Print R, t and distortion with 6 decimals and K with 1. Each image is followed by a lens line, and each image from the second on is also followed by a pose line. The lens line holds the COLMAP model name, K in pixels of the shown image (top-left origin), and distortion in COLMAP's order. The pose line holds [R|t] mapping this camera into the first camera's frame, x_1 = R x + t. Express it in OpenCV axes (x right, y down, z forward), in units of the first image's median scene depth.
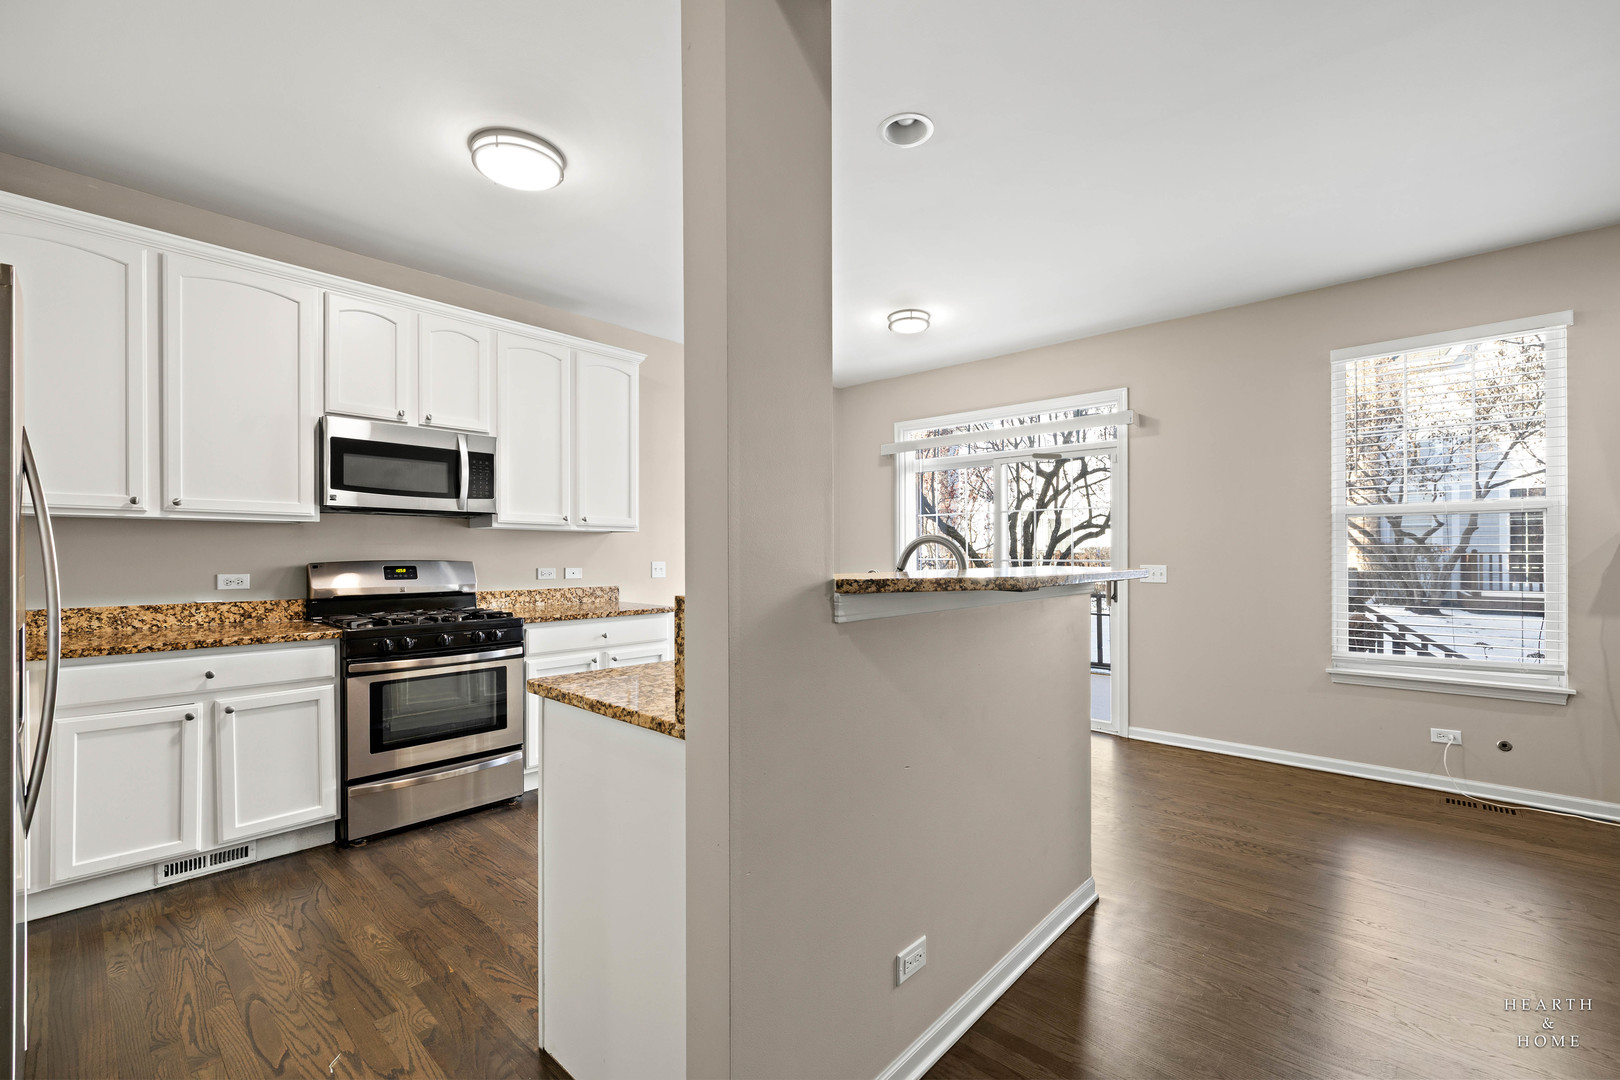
lens RADIAL K [[670.6, 0, 812.4], [0, 670.6, 554.9], [0, 0, 1]] dist [-0.029038, -0.000215]
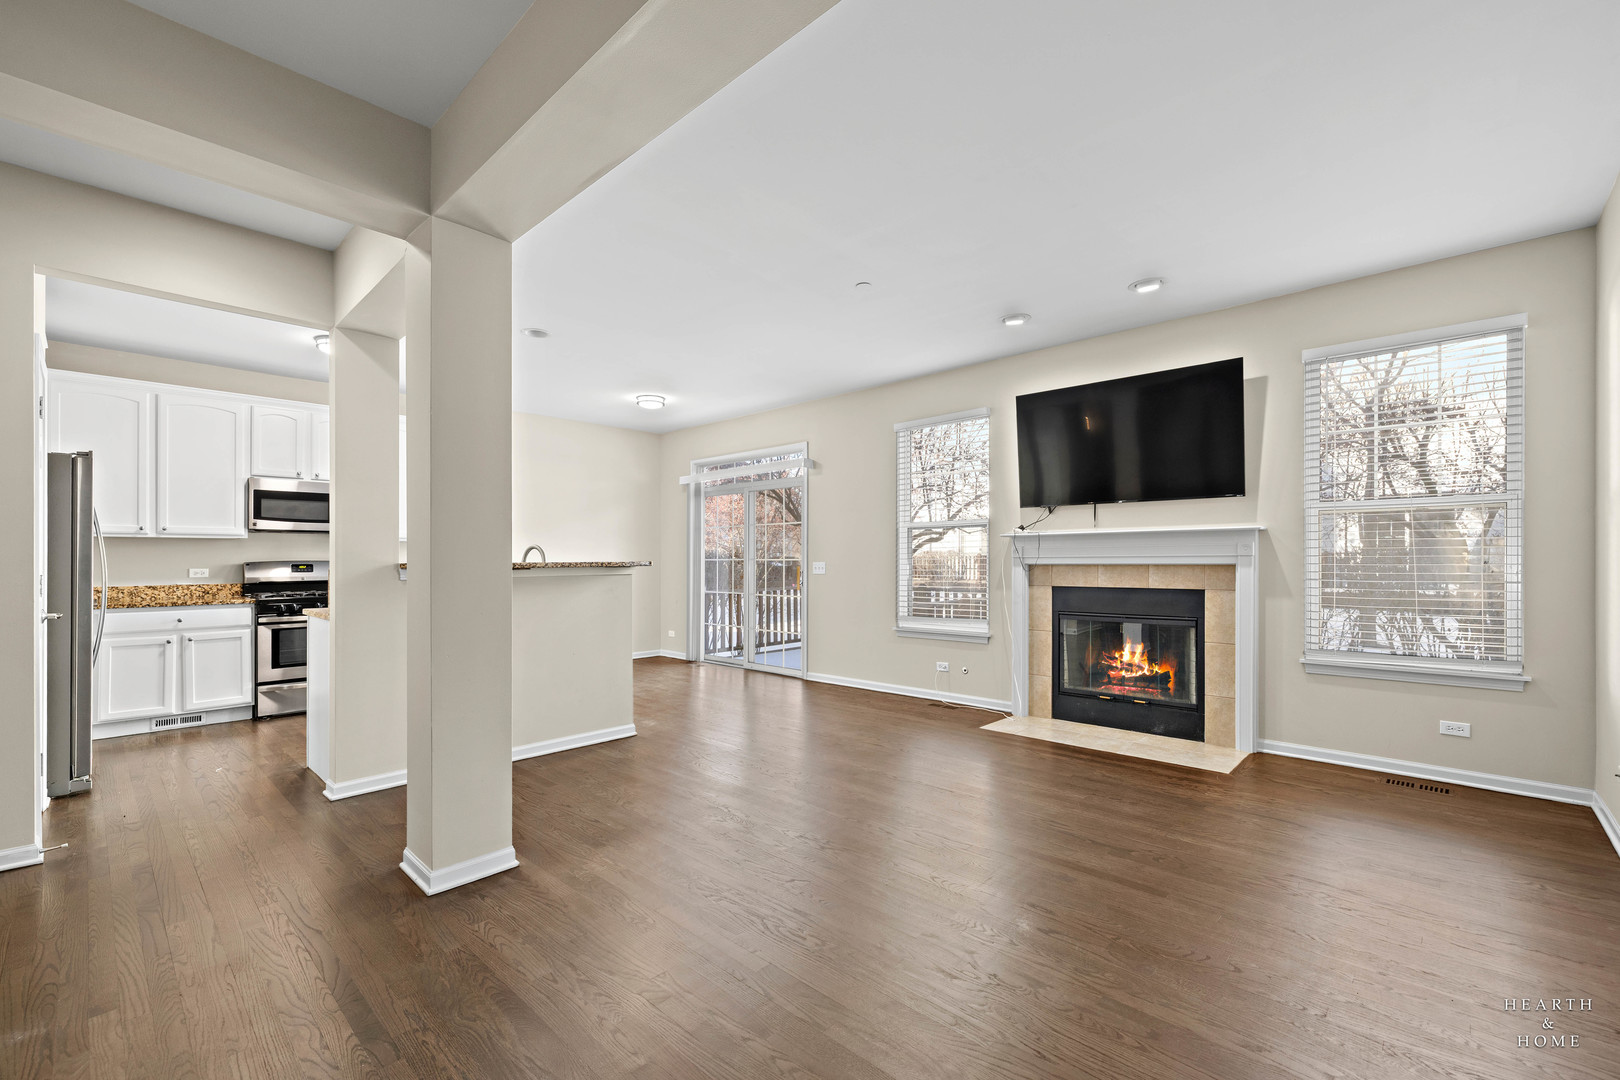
lens RADIAL K [[674.0, 0, 856.2], [0, 674.0, 551.8], [0, 0, 1]] dist [-0.042094, 0.000282]
pose [[0.999752, -0.005571, 0.021581, 0.883249], [0.005746, 0.999951, -0.008047, 0.009217], [-0.021535, 0.008169, 0.999735, -0.801436]]
